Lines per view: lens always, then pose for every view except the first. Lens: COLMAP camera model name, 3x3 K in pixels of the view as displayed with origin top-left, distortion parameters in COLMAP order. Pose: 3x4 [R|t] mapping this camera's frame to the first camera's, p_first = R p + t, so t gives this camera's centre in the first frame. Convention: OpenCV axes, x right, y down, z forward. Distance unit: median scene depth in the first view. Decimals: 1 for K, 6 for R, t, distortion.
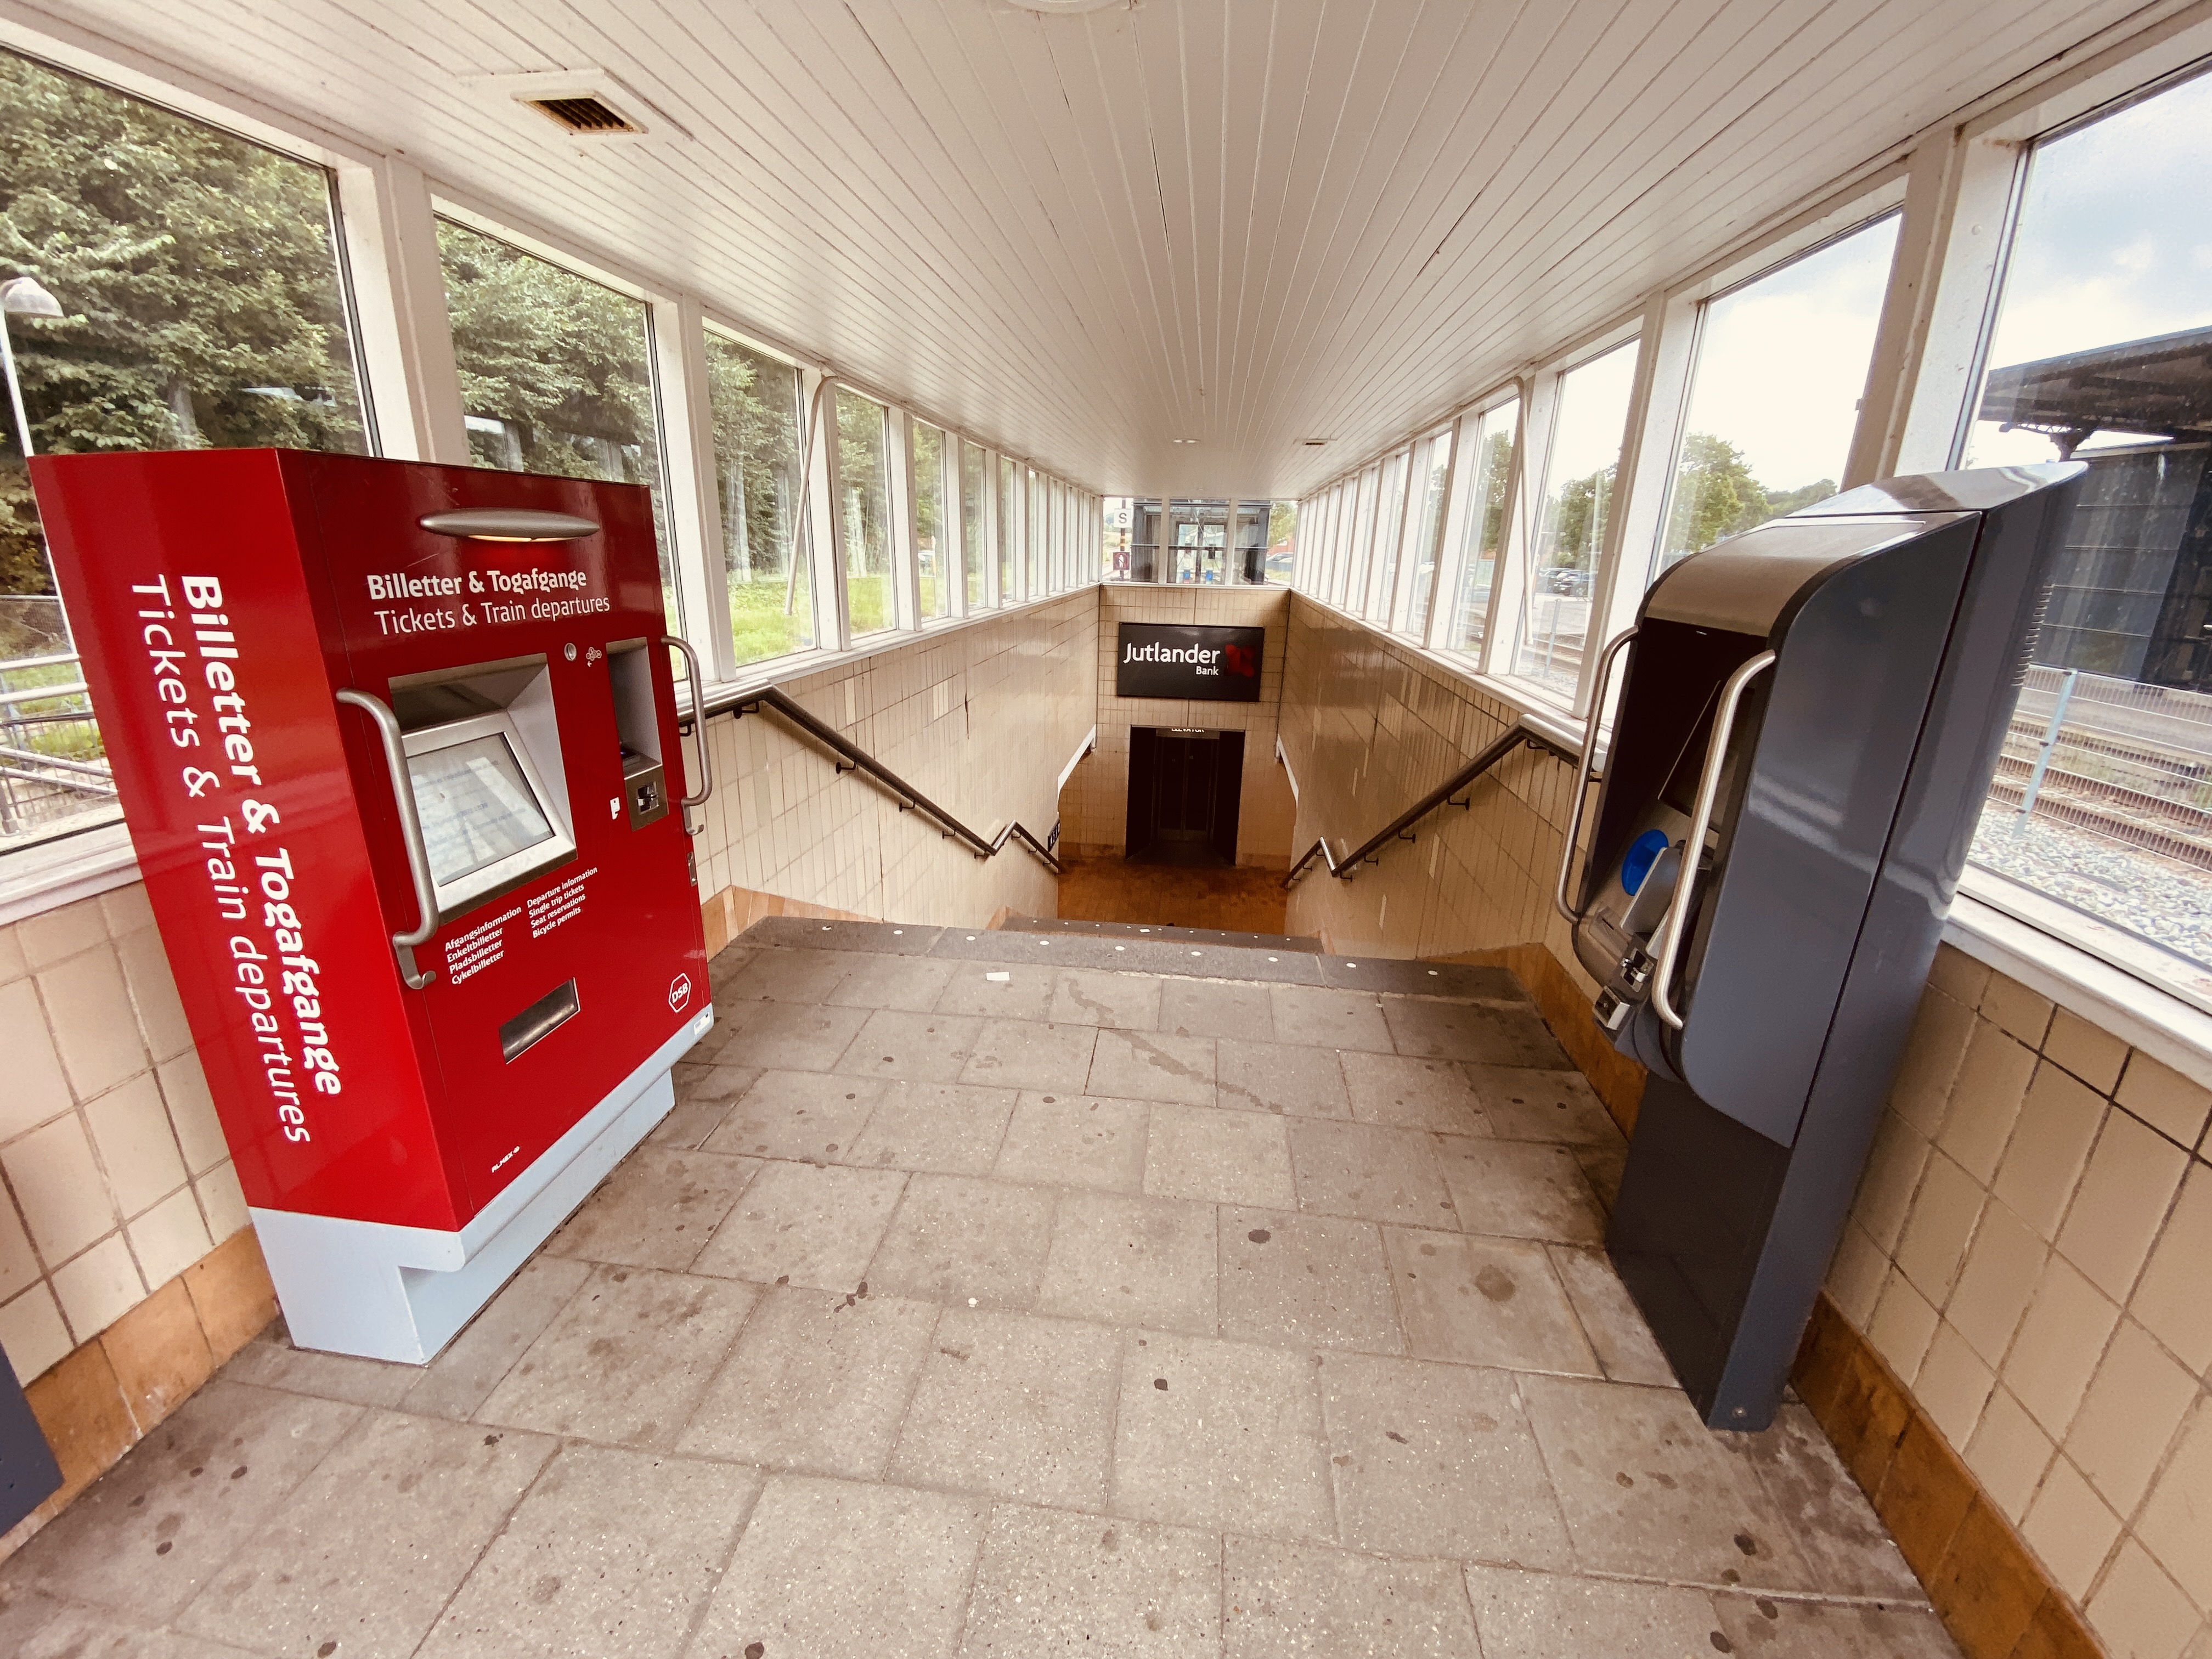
lens RADIAL K [[903.1, 0, 1098.2], [0, 903.1, 822.4], [0, 0, 1]] dist [0.016828, -0.019176]
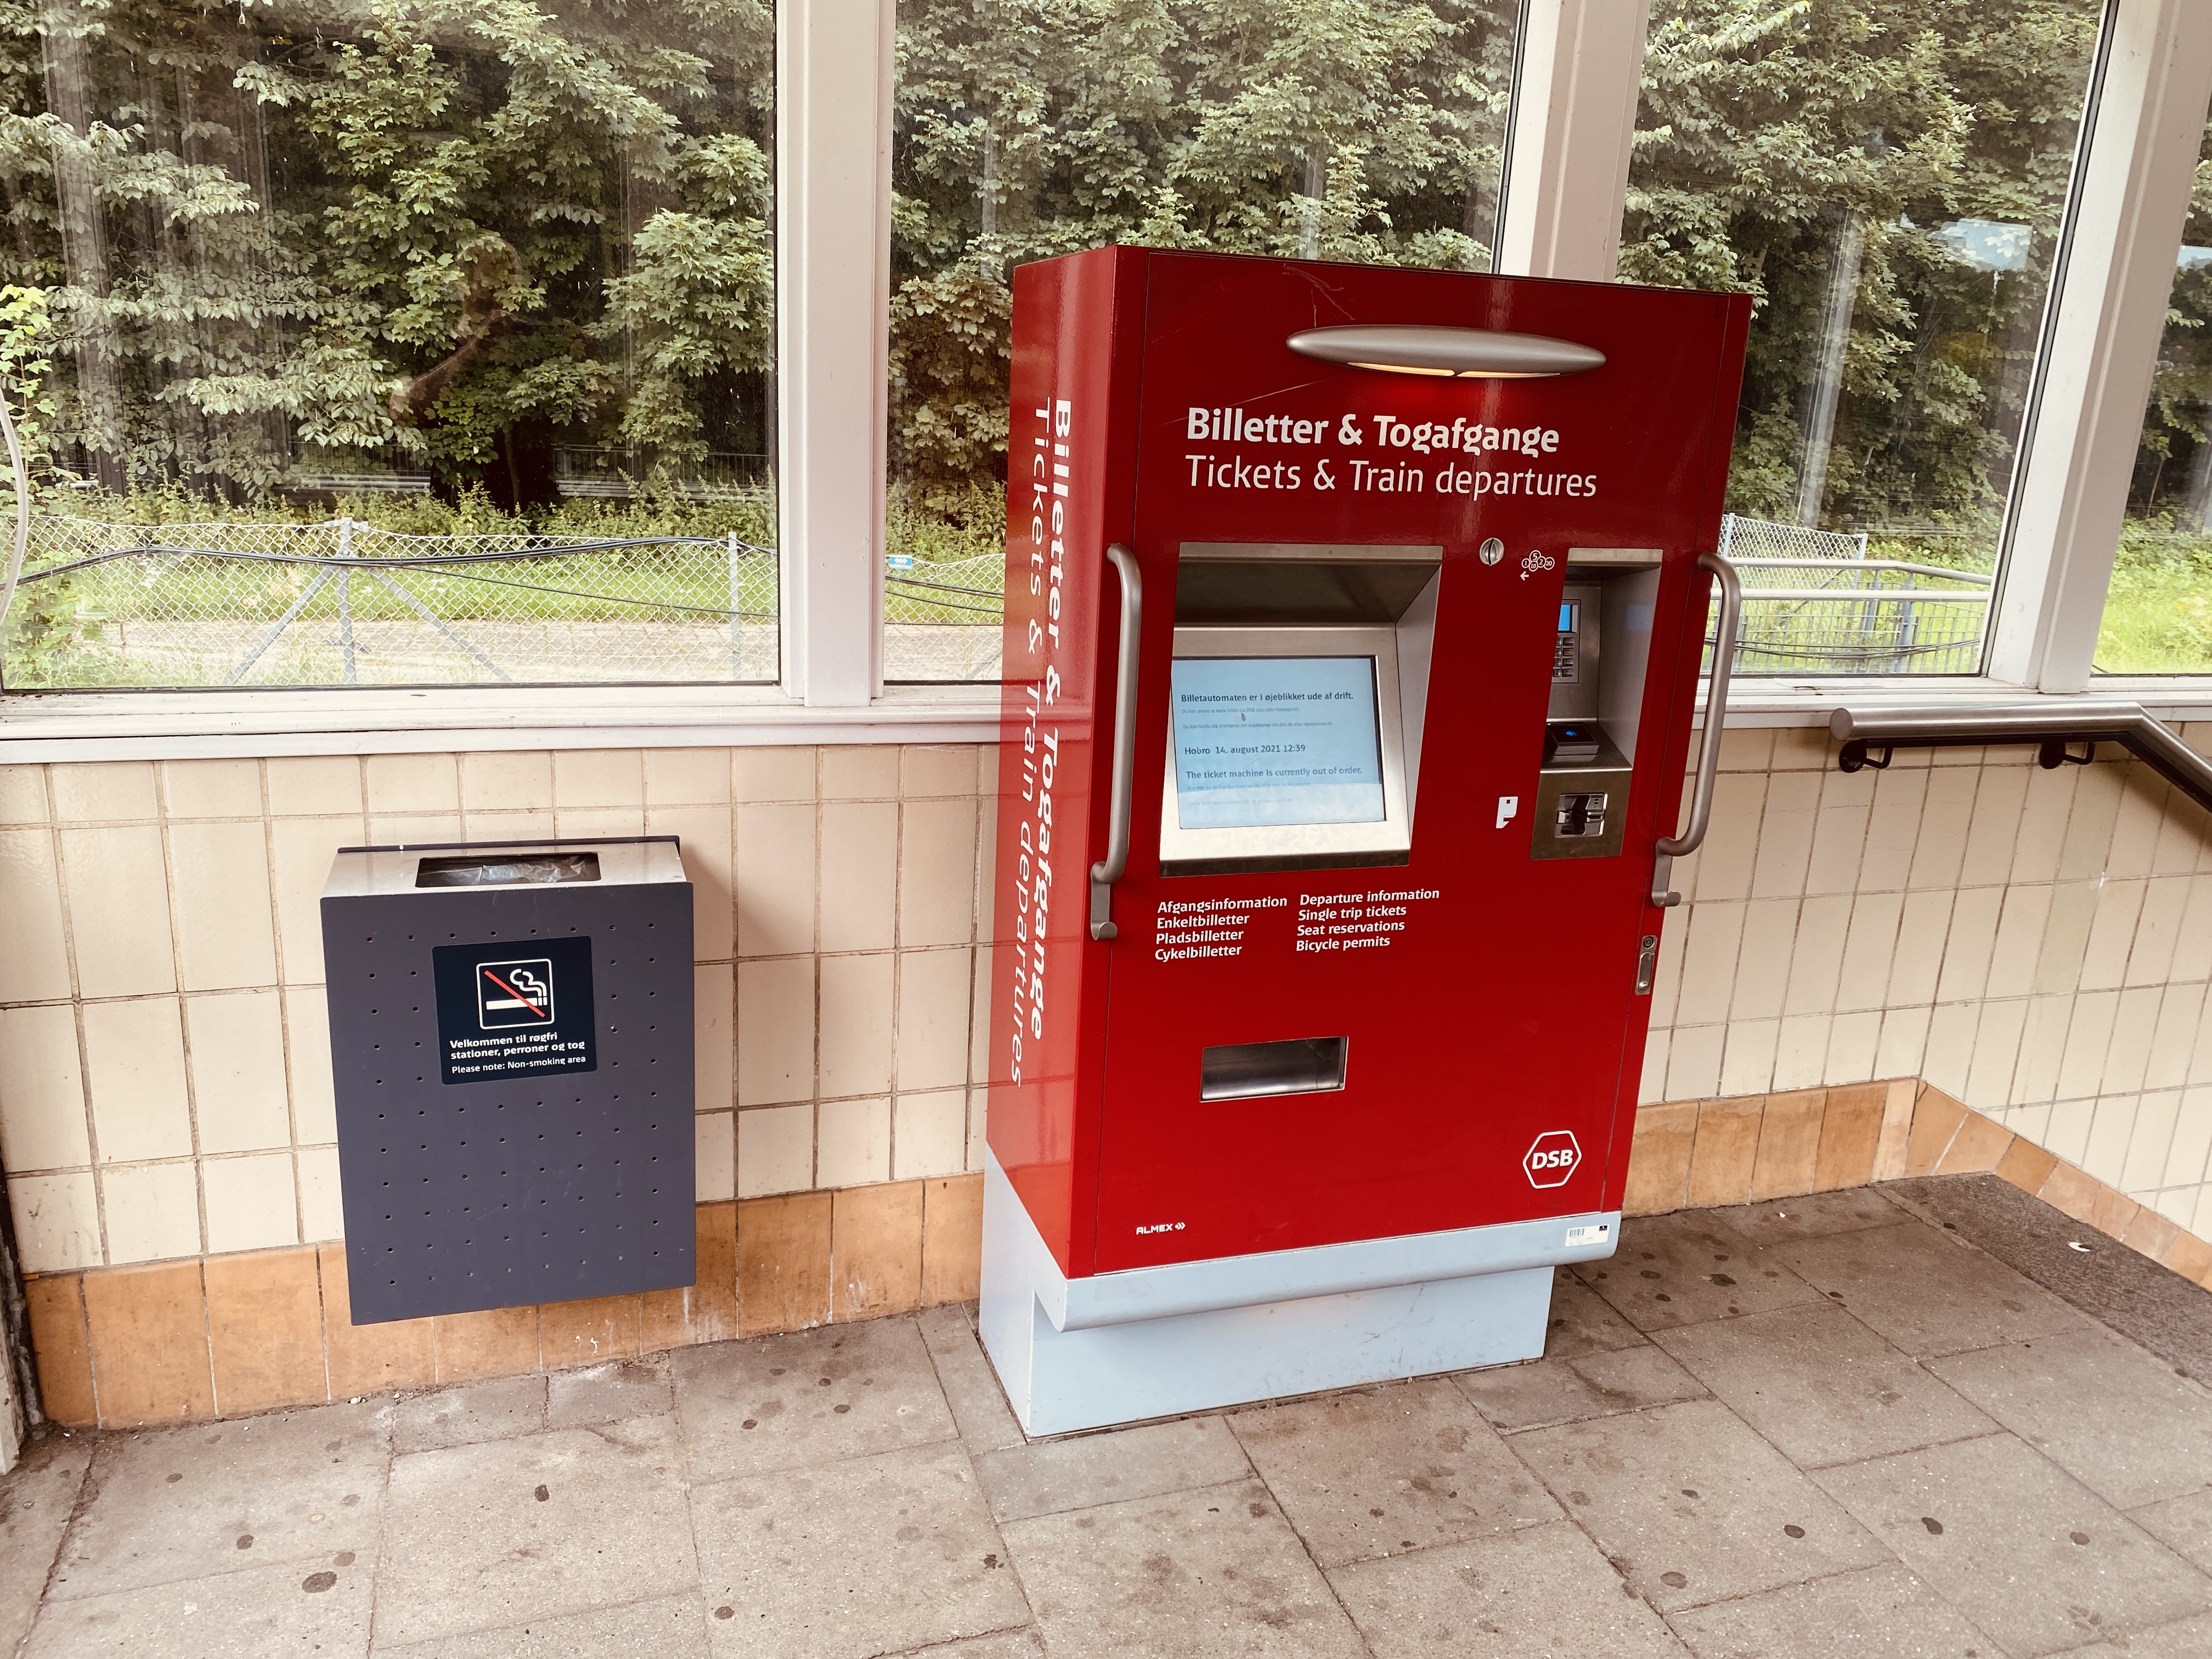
lens RADIAL K [[1681.3, 0, 1101.8], [0, 1681.3, 806.0], [0, 0, 1]] dist [0.033870, -0.037348]
pose [[0.428633, 0.221392, -0.875934, 0.371367], [-0.304142, 0.948285, 0.090848, -0.042399], [0.850748, 0.227468, 0.473800, 0.244688]]
